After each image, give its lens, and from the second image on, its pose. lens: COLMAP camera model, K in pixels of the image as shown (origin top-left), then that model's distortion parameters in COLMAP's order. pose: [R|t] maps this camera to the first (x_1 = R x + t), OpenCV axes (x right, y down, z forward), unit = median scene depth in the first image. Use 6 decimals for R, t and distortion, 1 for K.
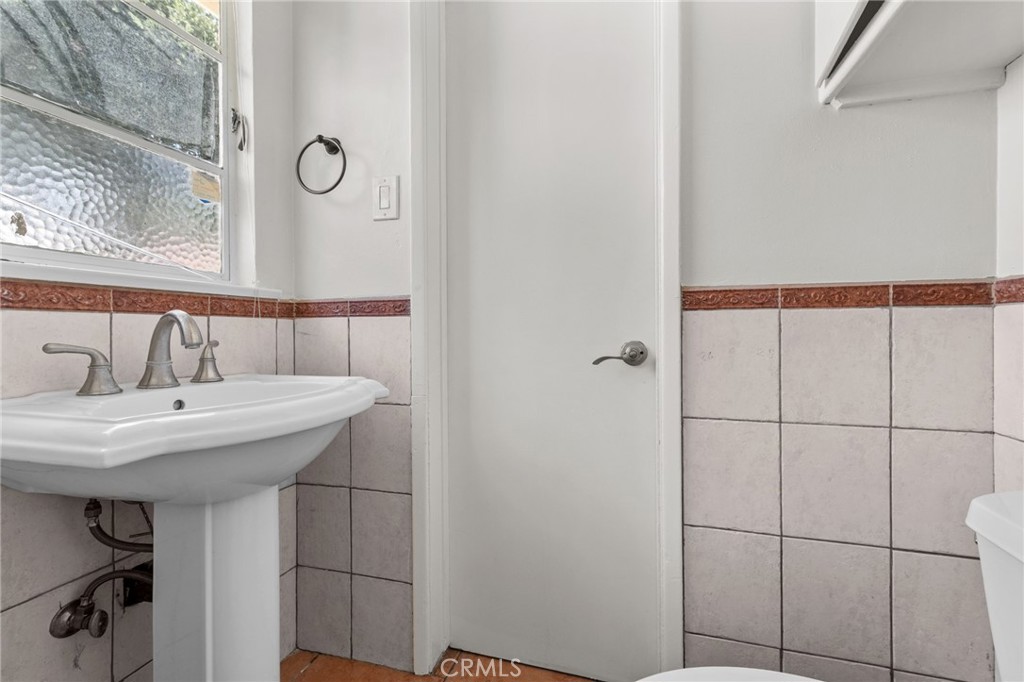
lens RADIAL K [[446.9, 0, 511.7], [0, 446.9, 348.7], [0, 0, 1]] dist [0.001256, 0.000086]
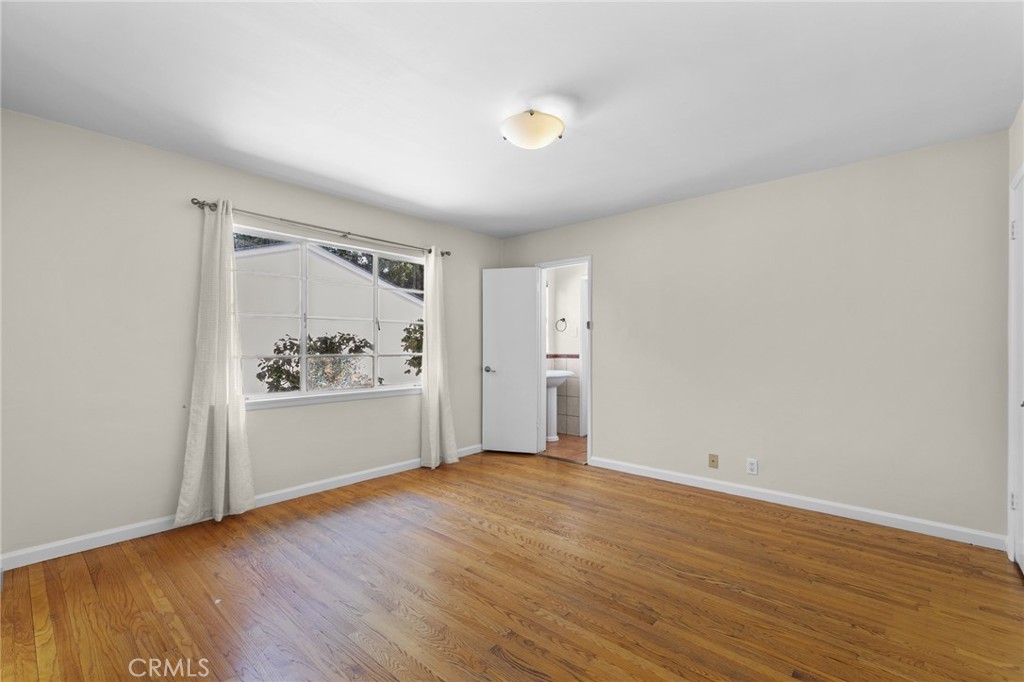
lens RADIAL K [[446.9, 0, 511.7], [0, 446.9, 348.7], [0, 0, 1]] dist [0.001256, 0.000086]
pose [[0.899492, 0.006744, -0.436884, 1.121625], [-0.007500, 0.999972, -0.000005, -0.164023], [0.436872, 0.003281, 0.899518, -3.337844]]
